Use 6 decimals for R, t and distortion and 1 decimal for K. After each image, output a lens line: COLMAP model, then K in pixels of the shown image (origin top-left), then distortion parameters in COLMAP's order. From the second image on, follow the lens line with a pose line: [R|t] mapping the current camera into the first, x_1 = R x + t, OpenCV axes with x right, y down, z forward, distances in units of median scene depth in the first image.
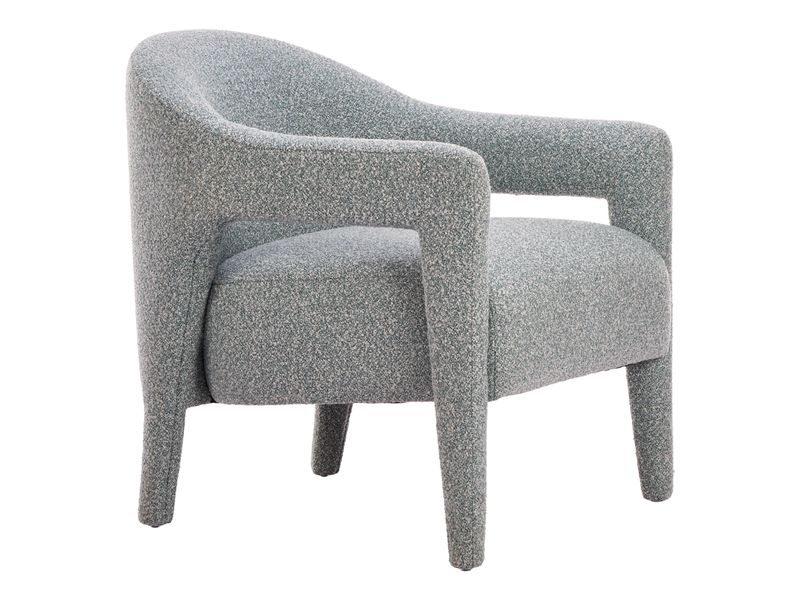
lens RADIAL K [[2635.1, 0, 399.9], [0, 2635.1, 294.2], [0, 0, 1]] dist [0.398041, 0.000000]
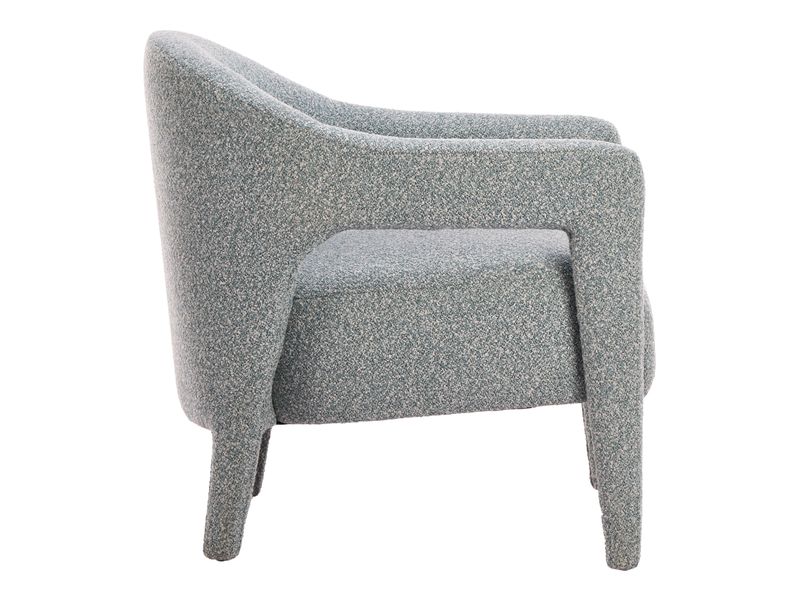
lens RADIAL K [[2635.1, 0, 400.3], [0, 2635.1, 305.5], [0, 0, 1]] dist [0.398041, 0.000000]
pose [[0.909828, -0.057792, 0.410943, -0.442237], [0.055726, 0.998301, 0.017015, -0.015959], [-0.411228, 0.007420, 0.911502, 0.126069]]
